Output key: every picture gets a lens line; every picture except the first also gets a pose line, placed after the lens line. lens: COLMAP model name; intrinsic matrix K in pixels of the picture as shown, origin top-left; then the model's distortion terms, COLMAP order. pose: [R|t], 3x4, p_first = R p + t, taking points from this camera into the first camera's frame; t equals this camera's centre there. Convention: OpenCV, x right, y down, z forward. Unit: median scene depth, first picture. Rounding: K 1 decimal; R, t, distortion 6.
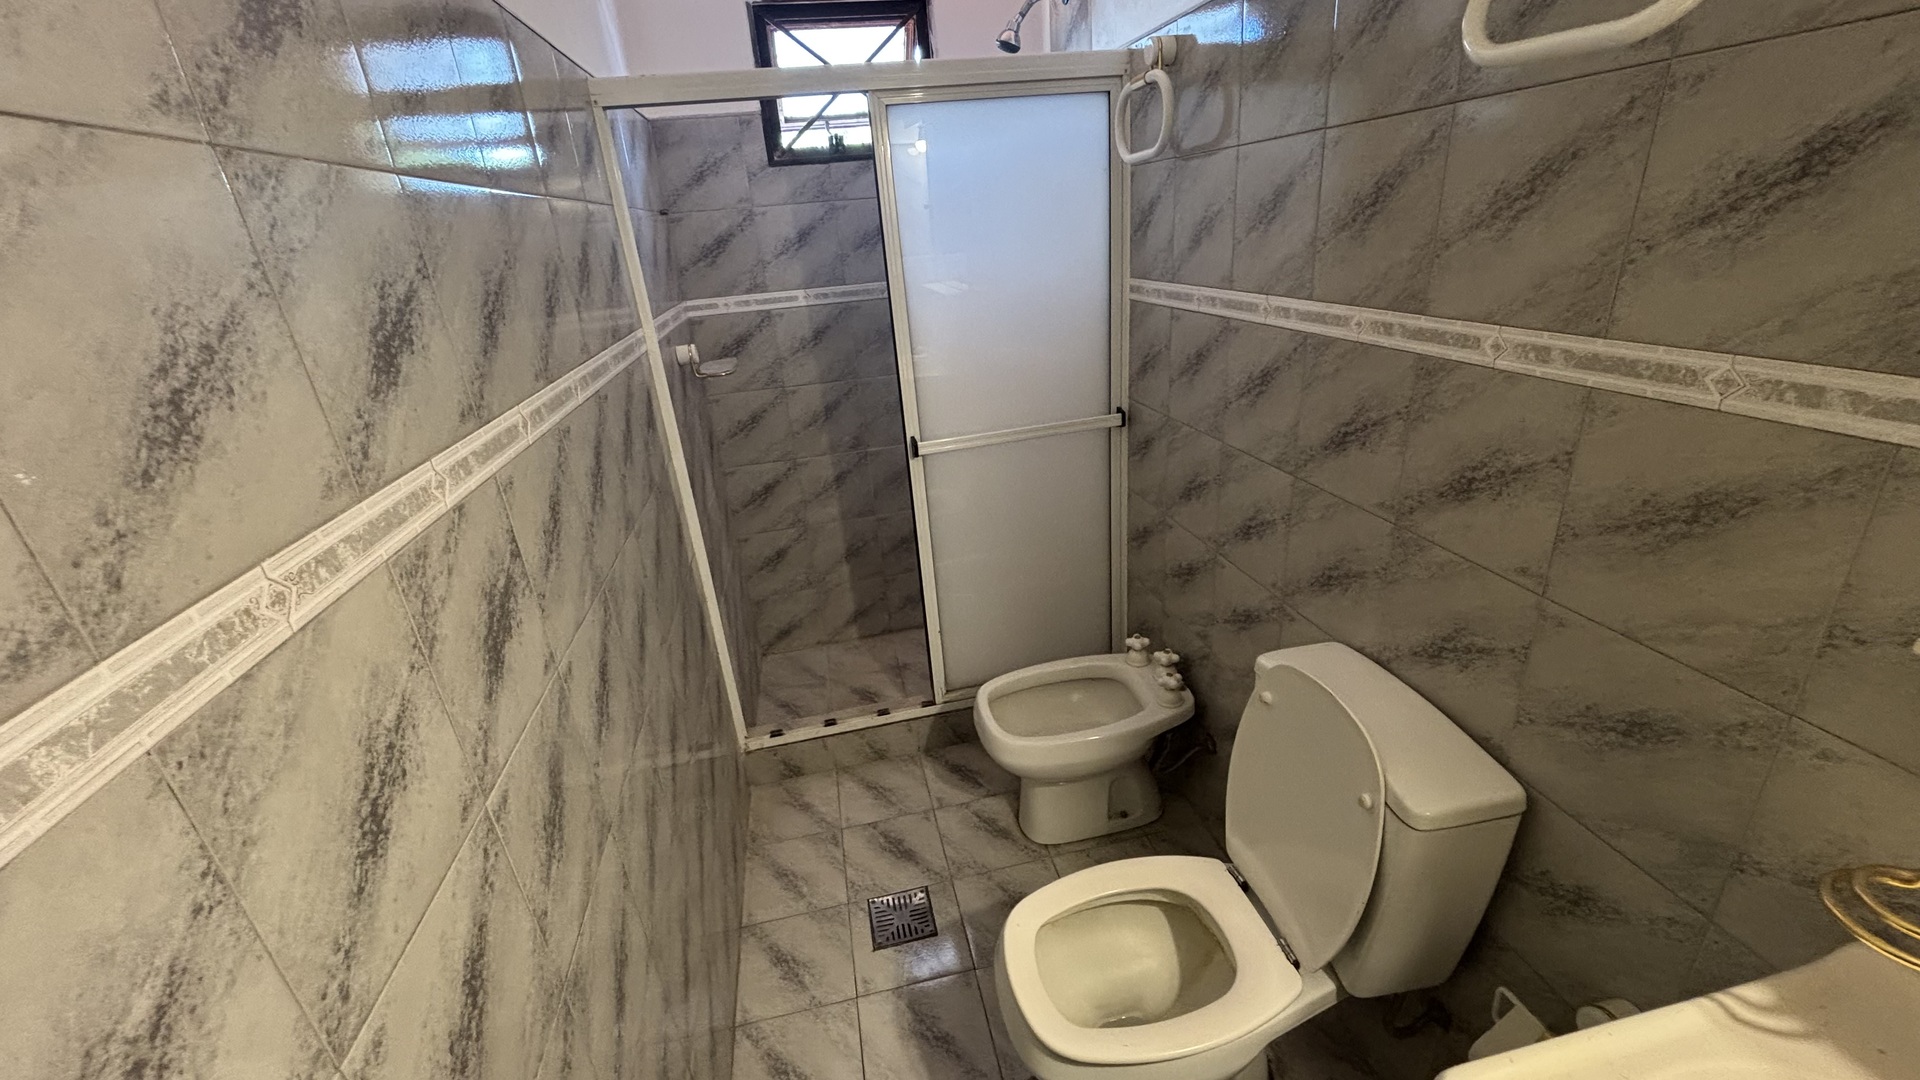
lens RADIAL K [[780.5, 0, 951.7], [0, 780.5, 568.3], [0, 0, 1]] dist [0.001978, 0.000524]
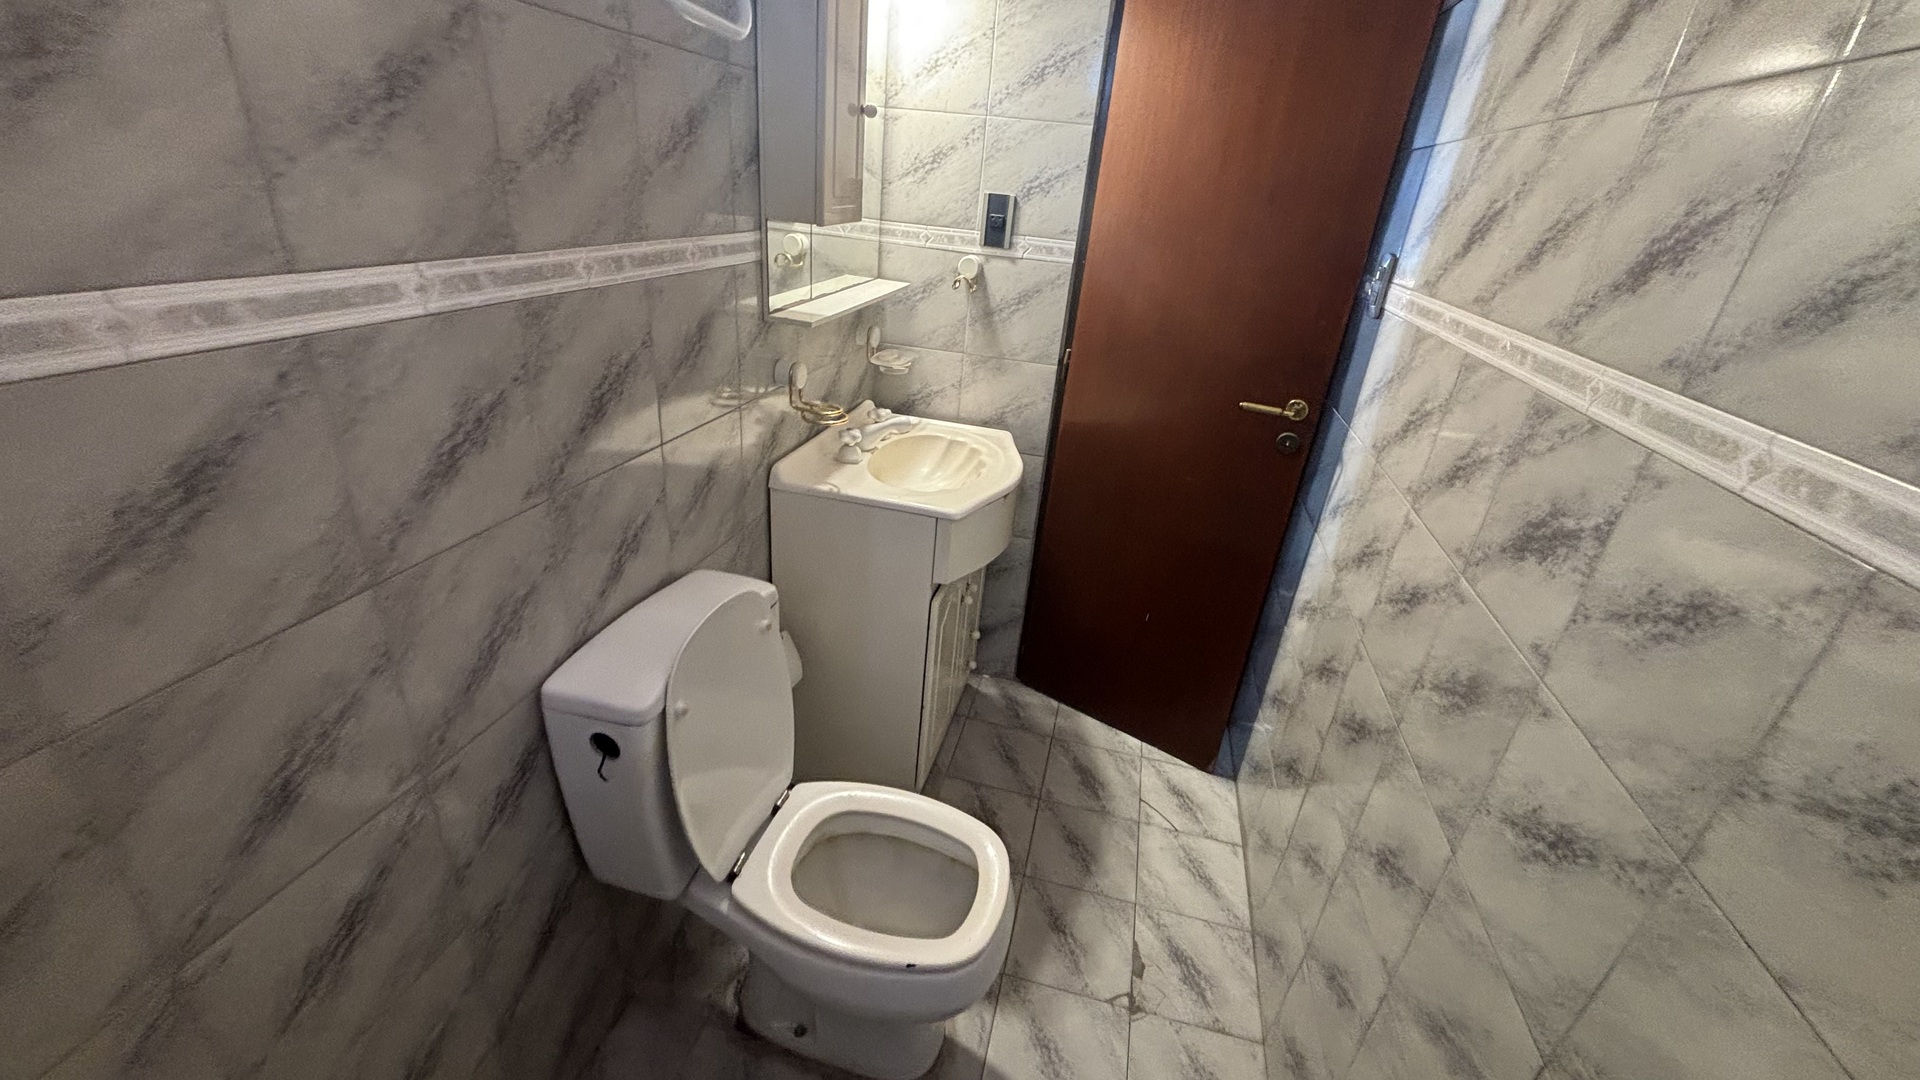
lens RADIAL K [[769.7, 0, 957.6], [0, 769.7, 541.0], [0, 0, 1]] dist [-0.015574, 0.008013]
pose [[-0.906880, -0.173069, 0.384209, -0.205078], [0.166799, 0.689863, 0.704462, -0.641408], [-0.386972, 0.702948, -0.596755, 1.602119]]
